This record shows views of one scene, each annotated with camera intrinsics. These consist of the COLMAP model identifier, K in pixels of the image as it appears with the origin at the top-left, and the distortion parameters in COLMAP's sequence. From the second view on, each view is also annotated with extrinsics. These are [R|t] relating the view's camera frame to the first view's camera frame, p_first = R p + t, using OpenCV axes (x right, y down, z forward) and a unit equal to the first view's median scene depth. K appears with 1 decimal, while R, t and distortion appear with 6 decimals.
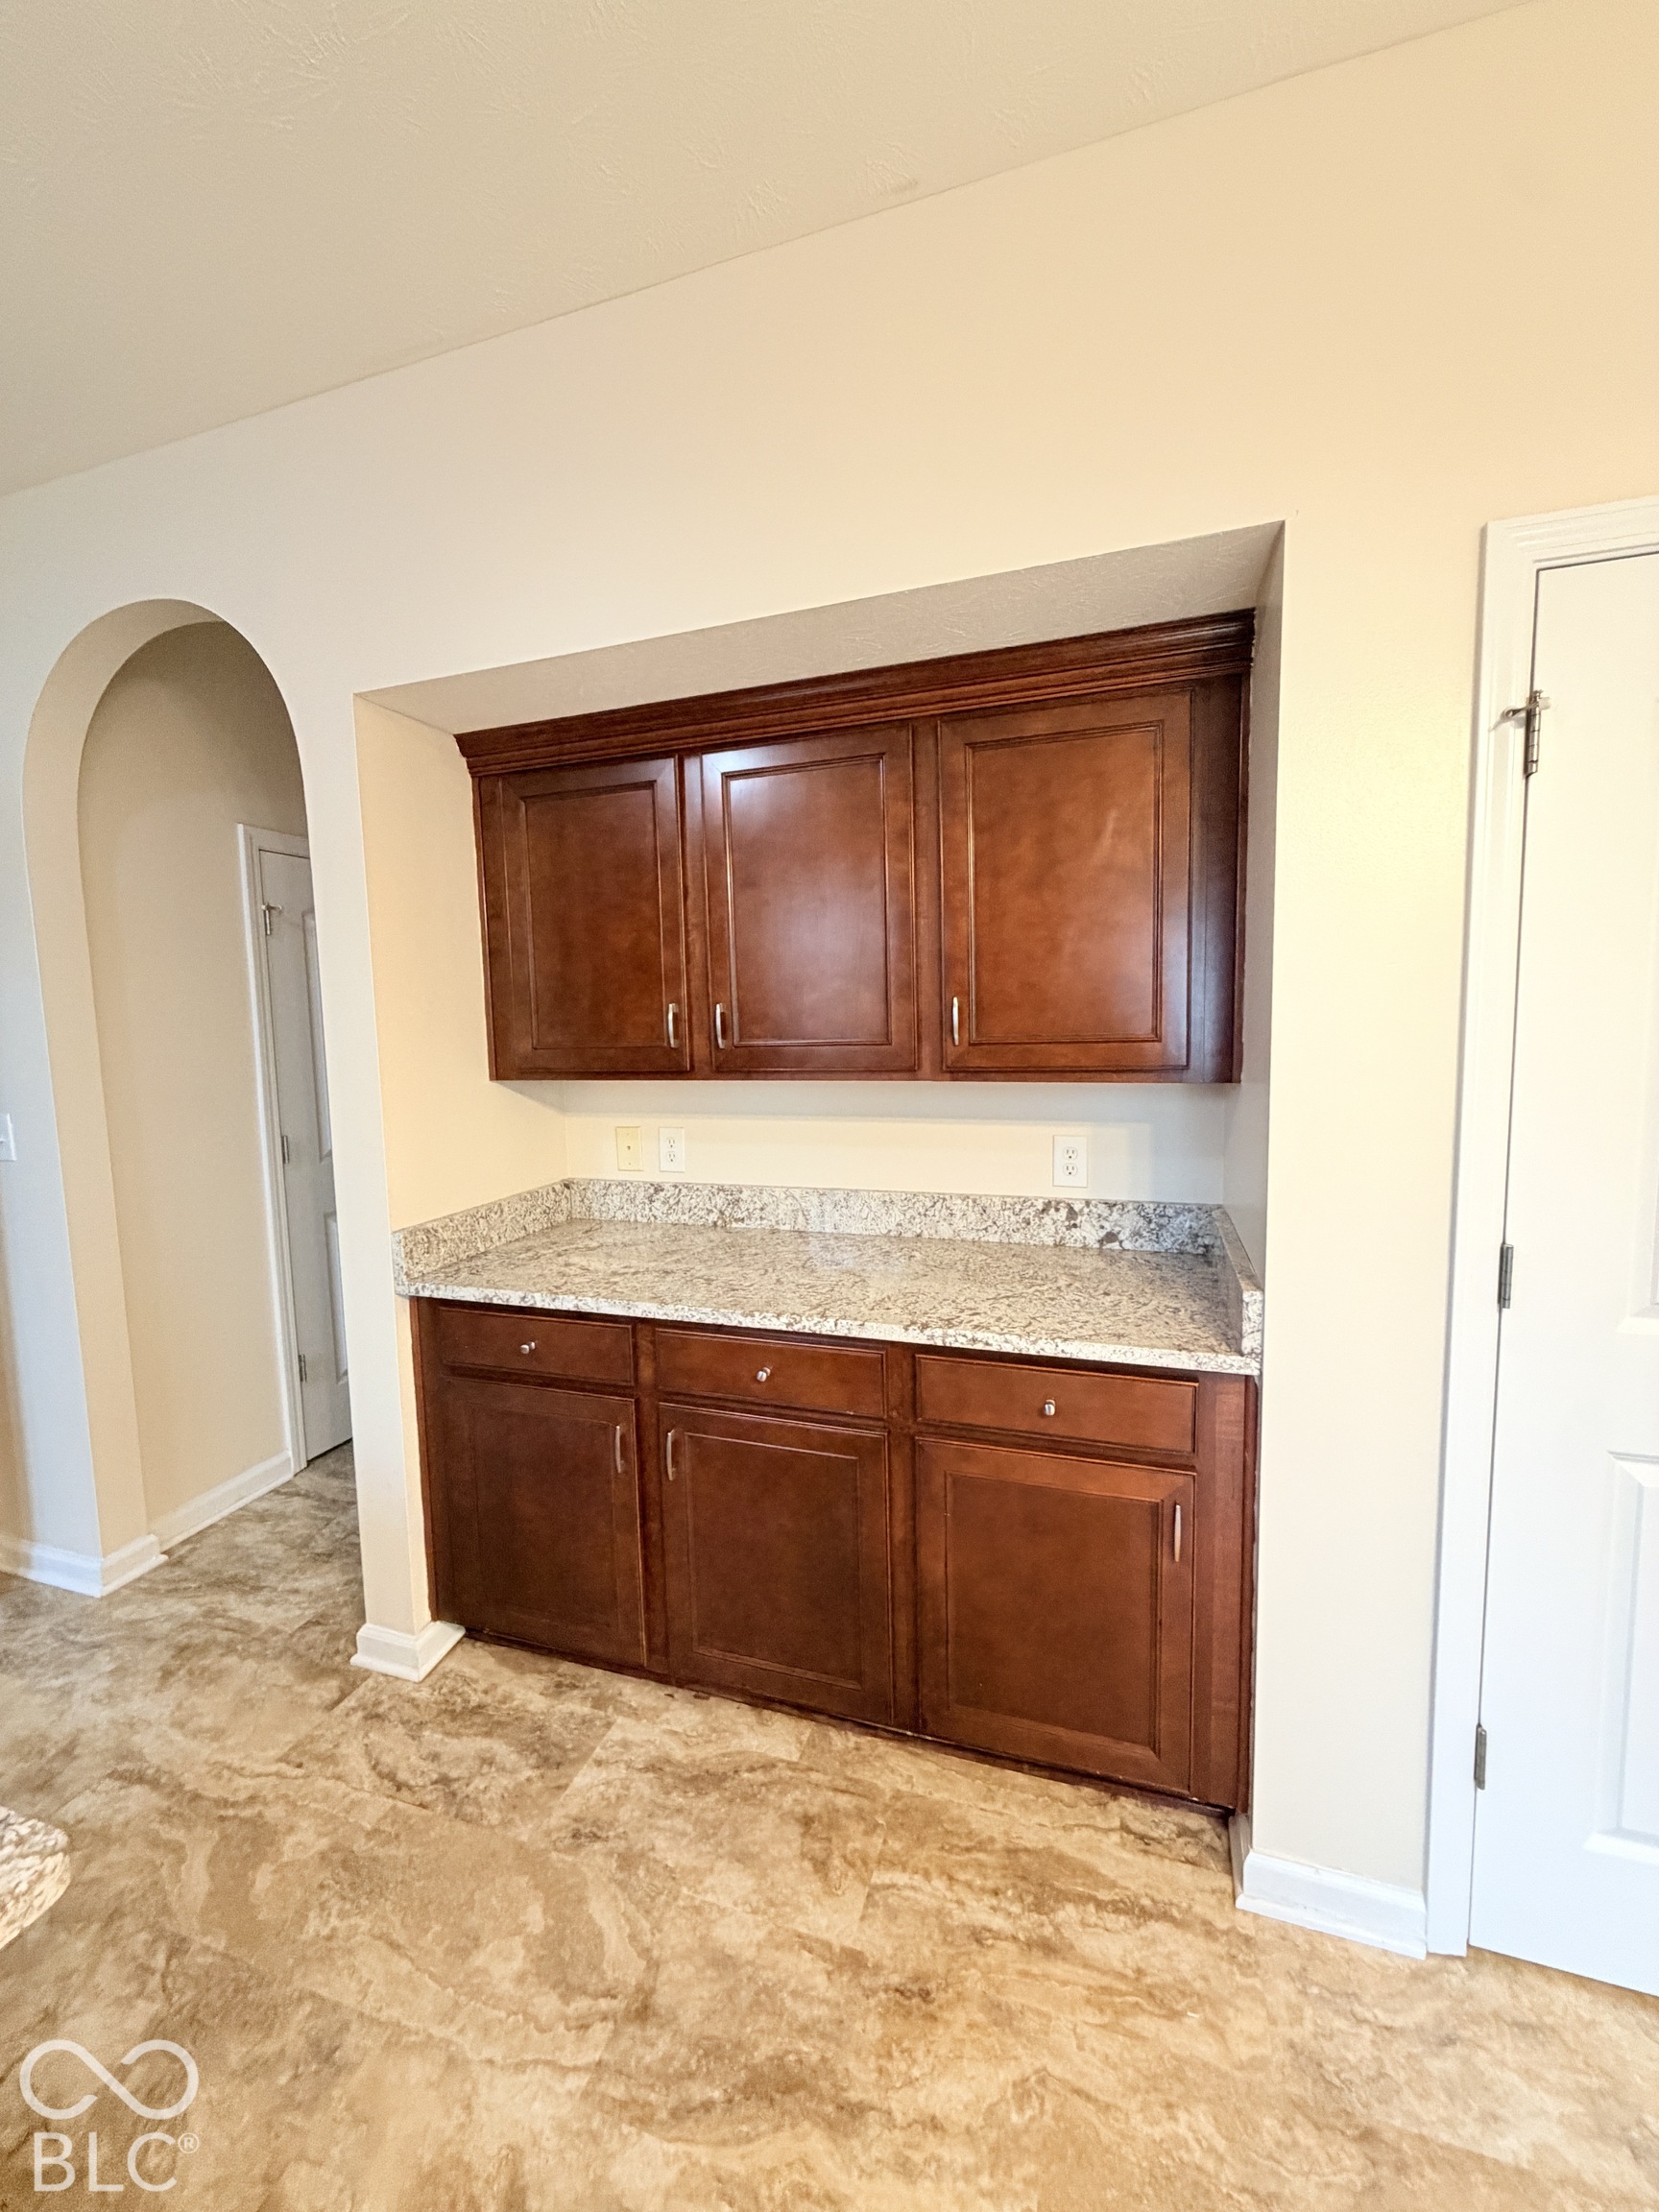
lens RADIAL K [[885.5, 0, 834.6], [0, 885.5, 1096.9], [0, 0, 1]] dist [0.009972, -0.001841]
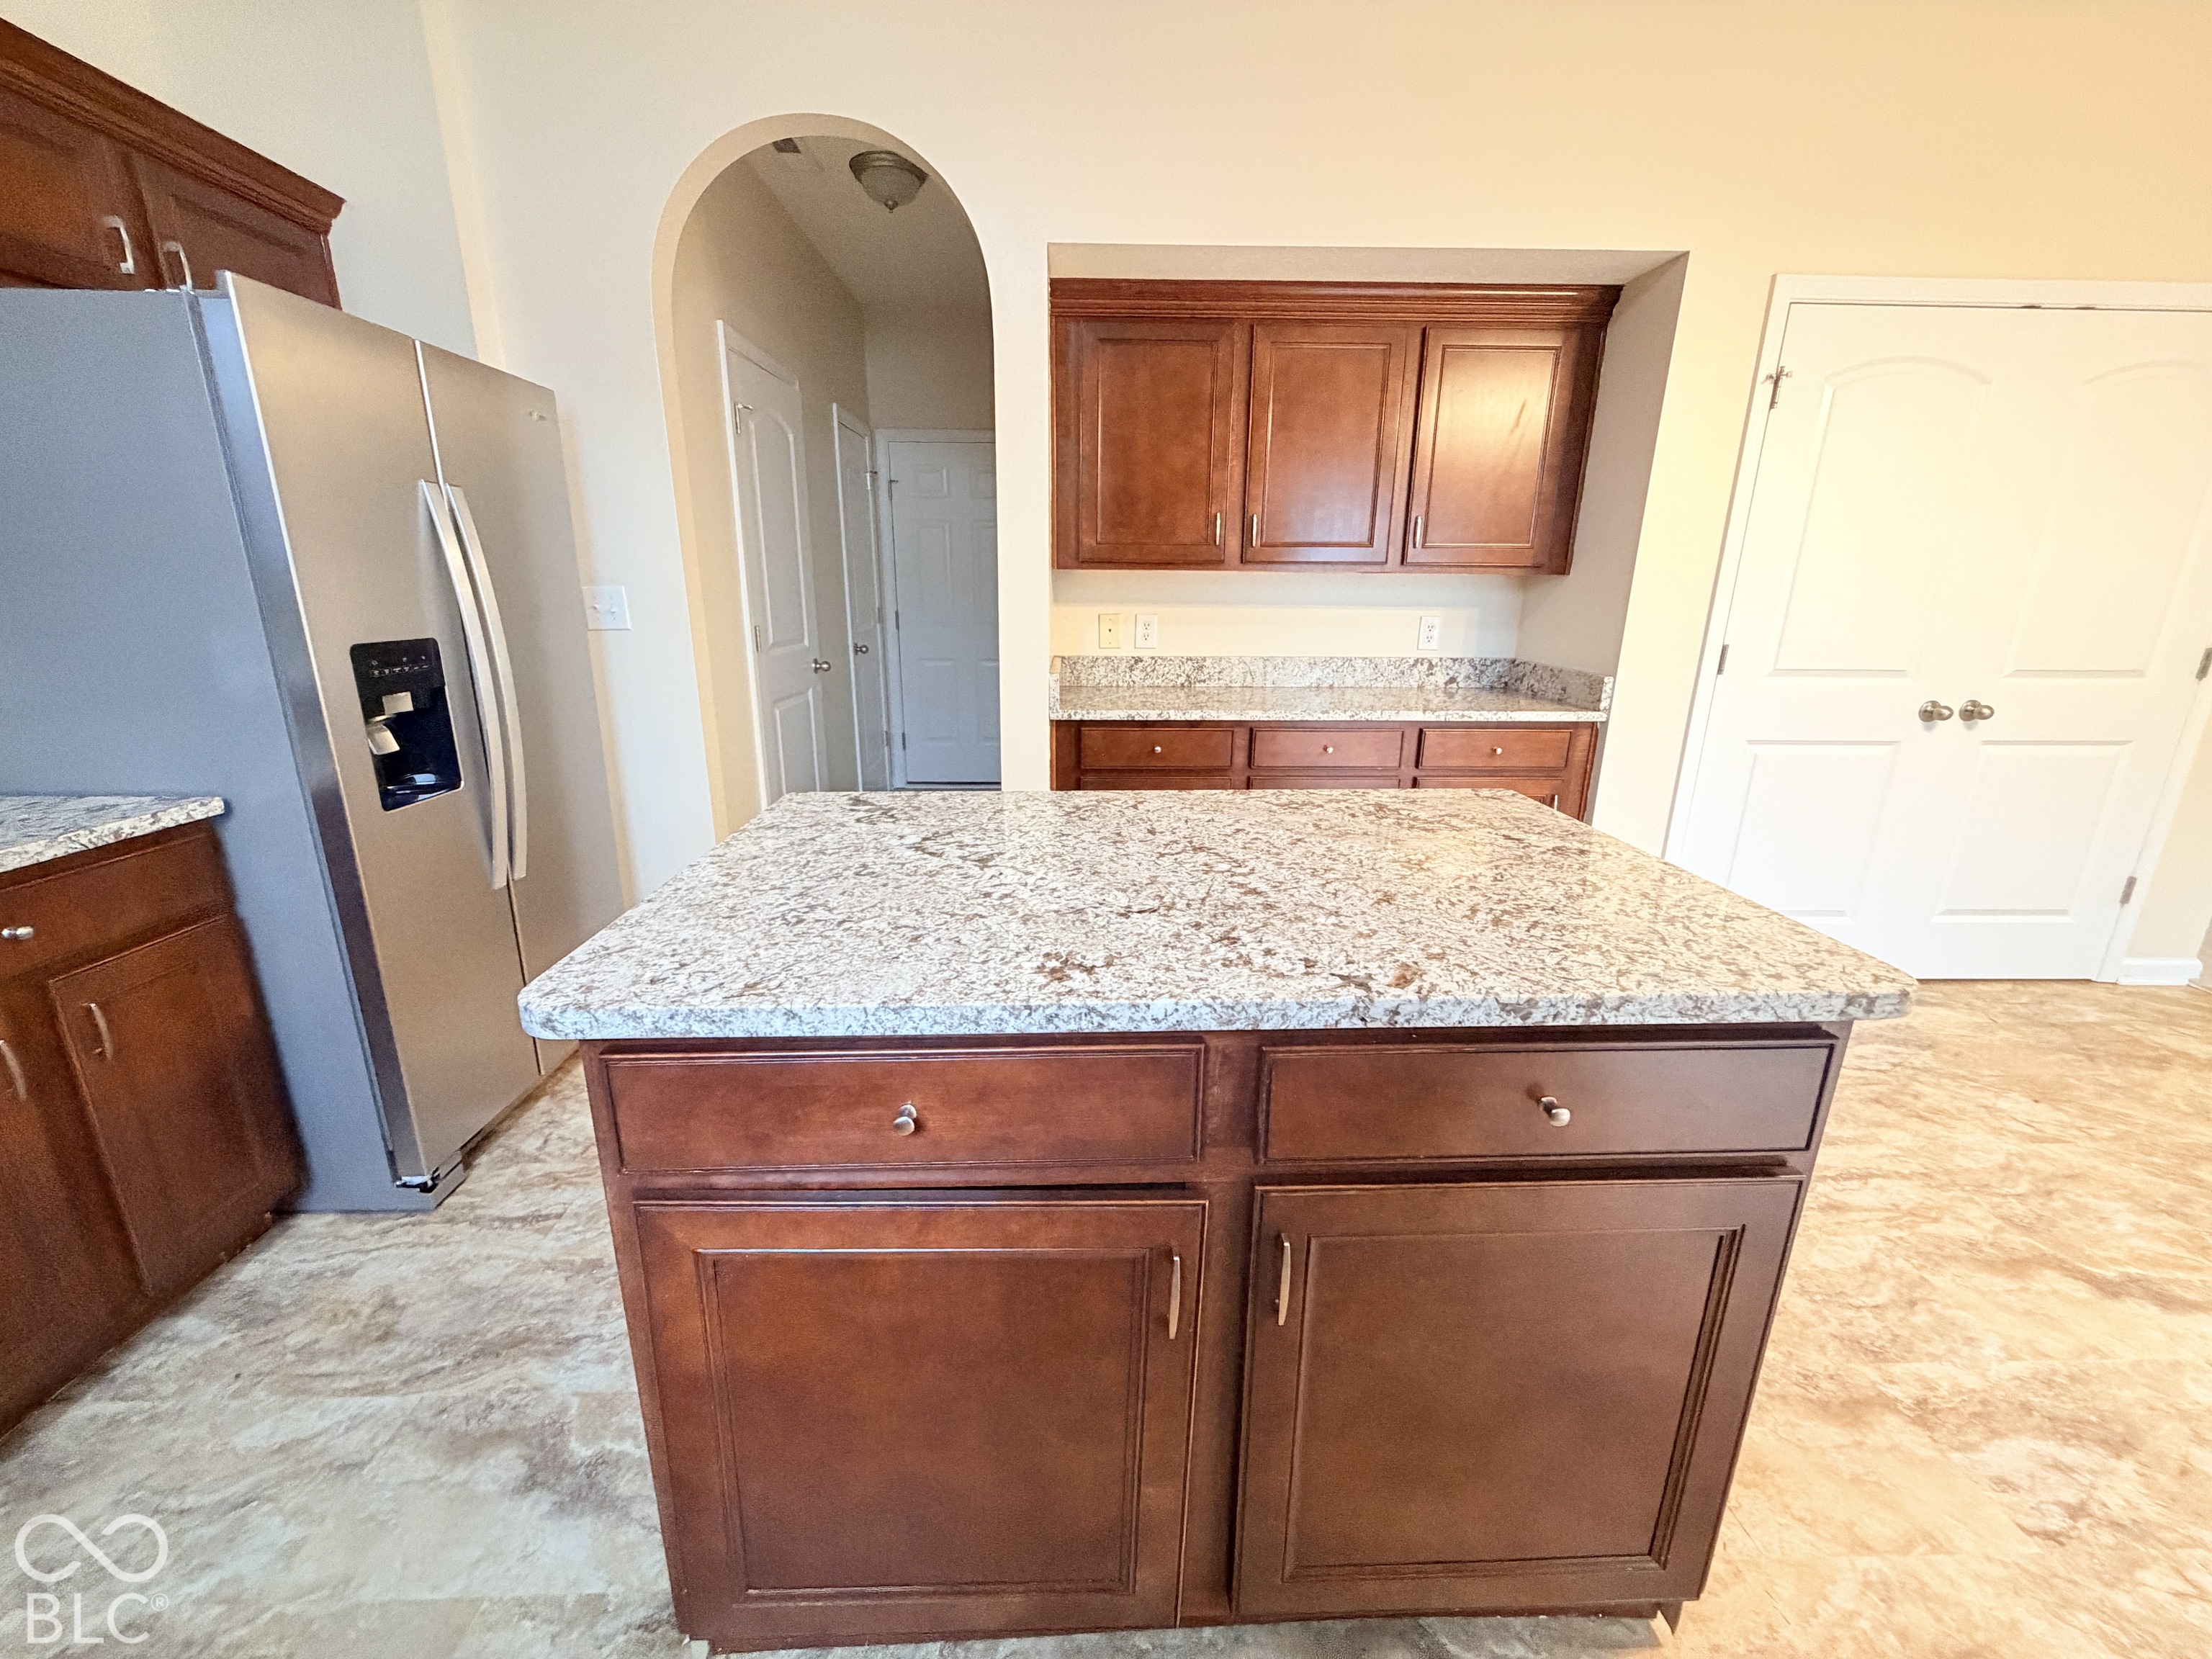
lens RADIAL K [[885.5, 0, 1098.2], [0, 885.5, 828.3], [0, 0, 1]] dist [0.009972, -0.001841]
pose [[0.938063, -0.061020, 0.341048, -0.863509], [0.000197, 0.984462, 0.175597, 0.139868], [-0.346464, -0.164654, 0.923500, -0.316056]]
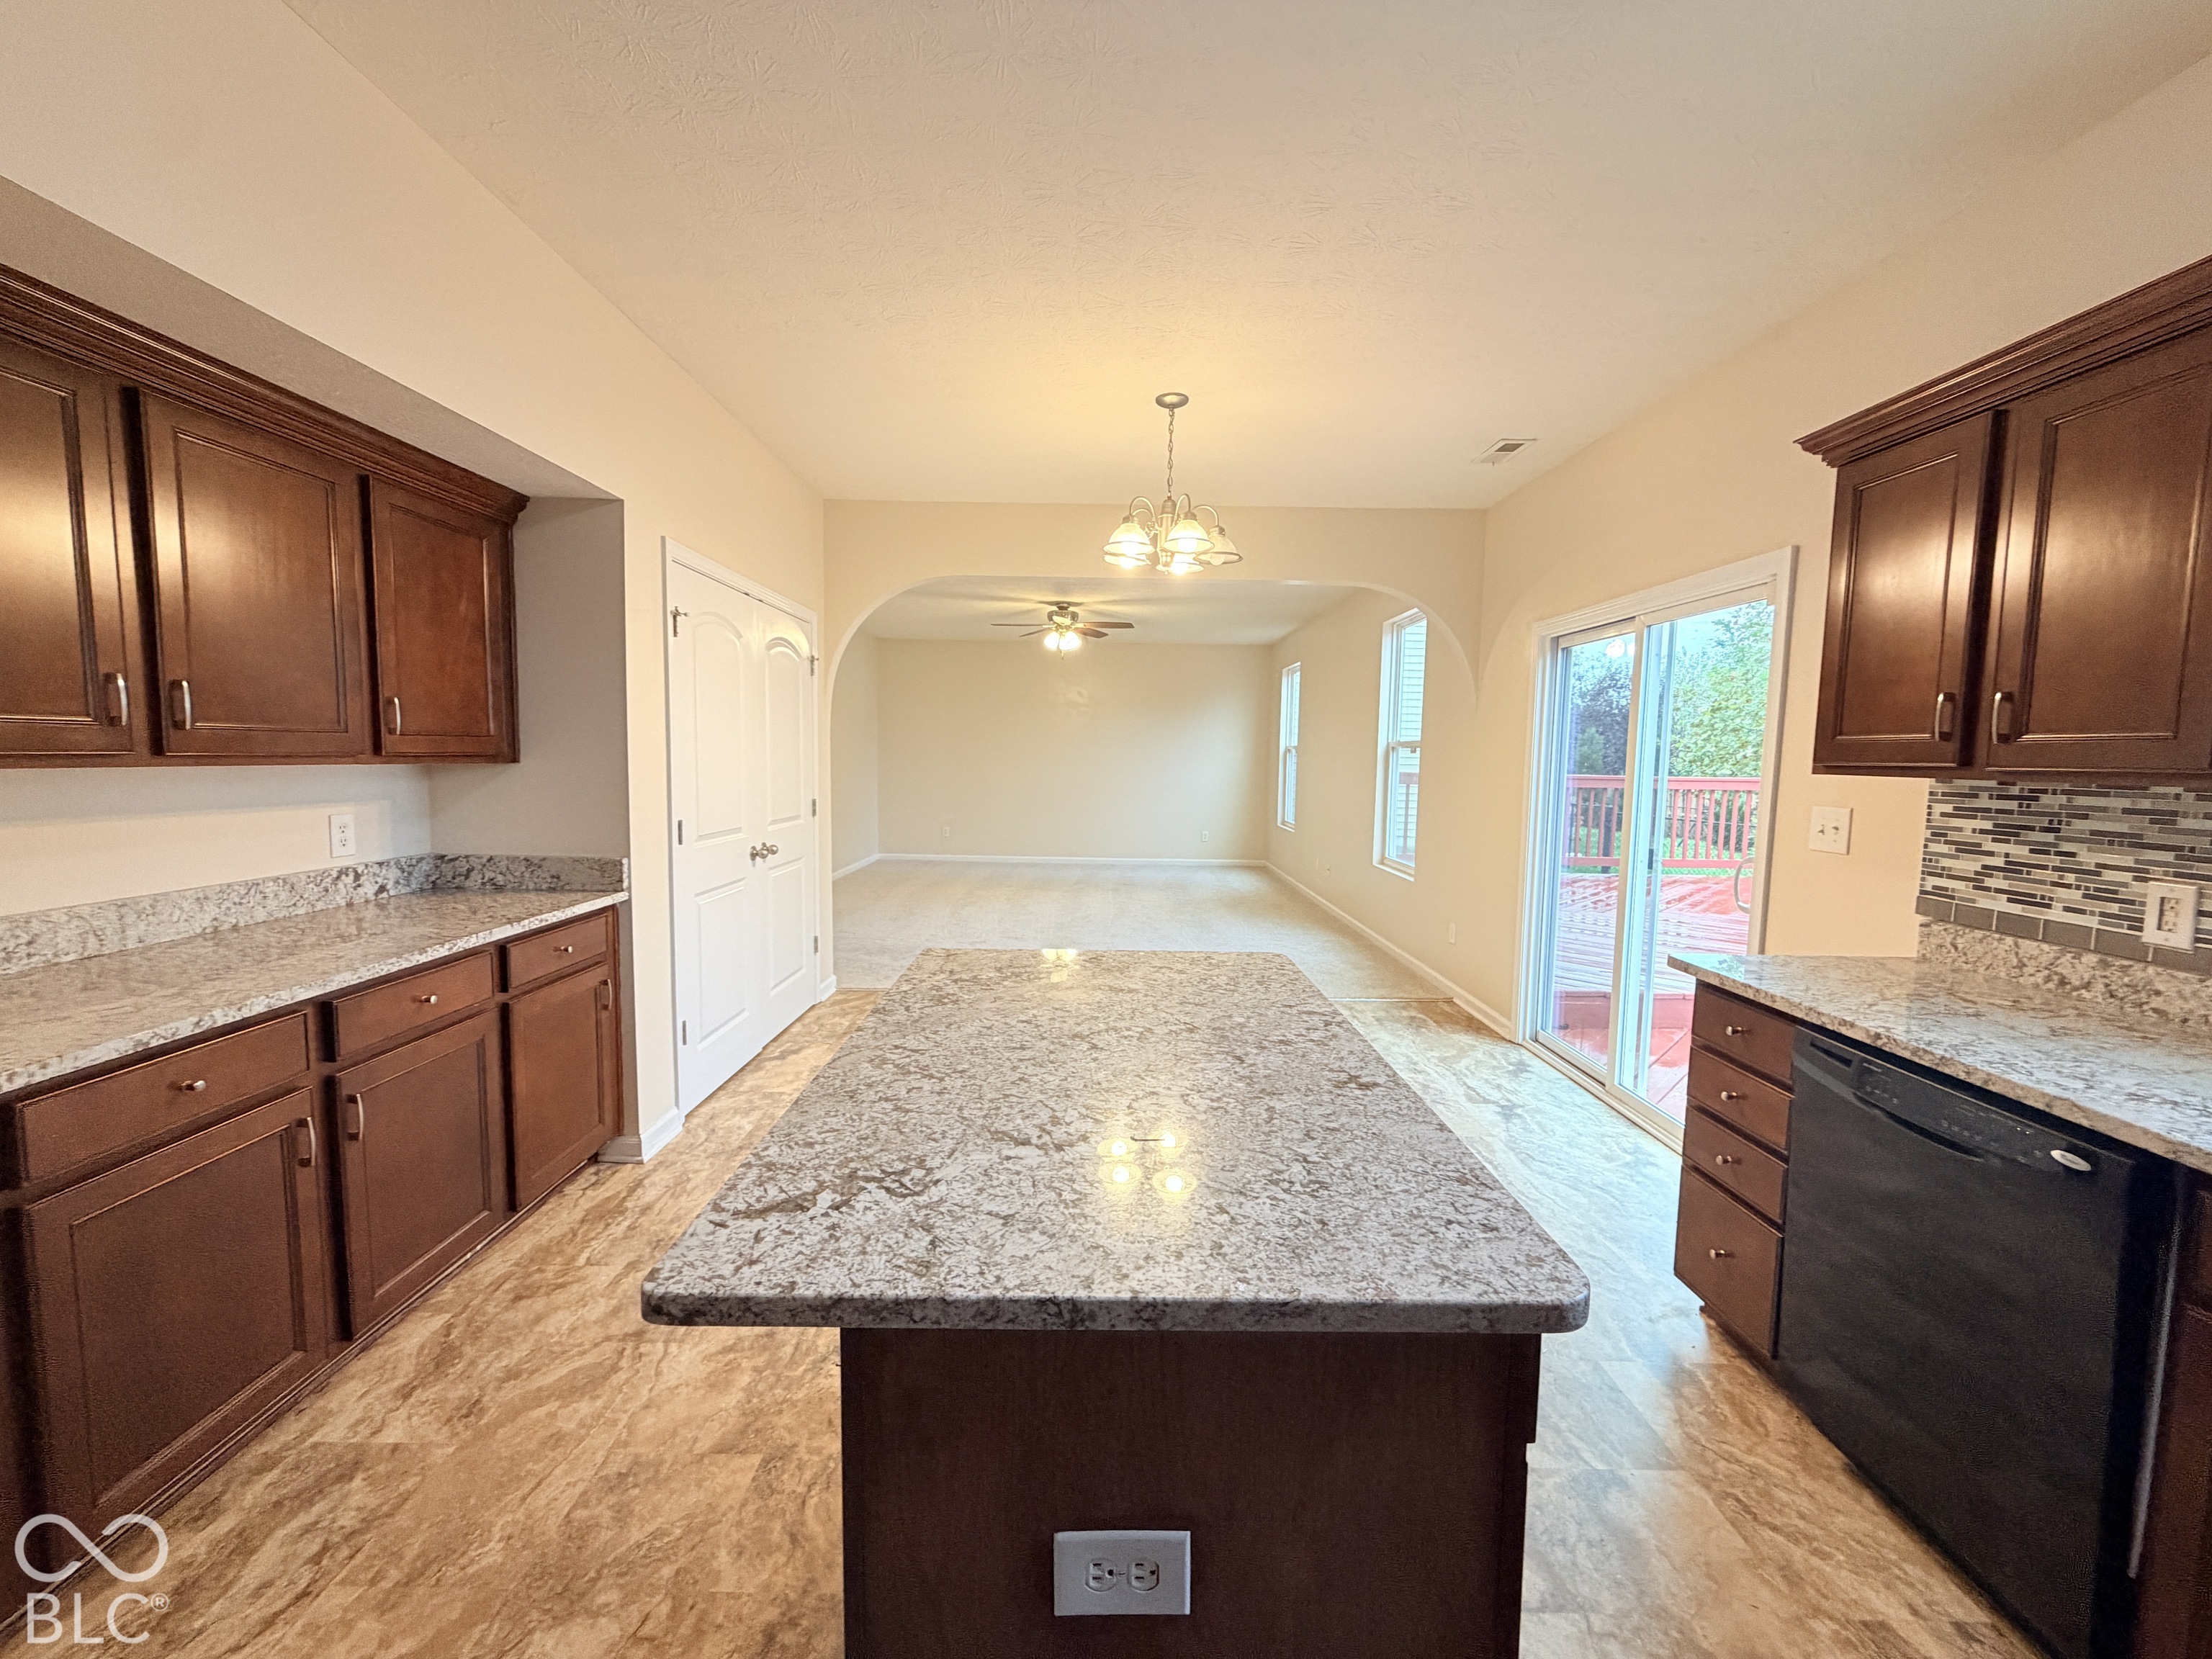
lens RADIAL K [[885.5, 0, 1105.3], [0, 885.5, 828.2], [0, 0, 1]] dist [0.009972, -0.001841]
pose [[-0.323288, -0.060048, 0.944394, -1.251715], [0.077704, 0.992930, 0.089734, 0.035425], [-0.943105, 0.102393, -0.316336, 0.406893]]
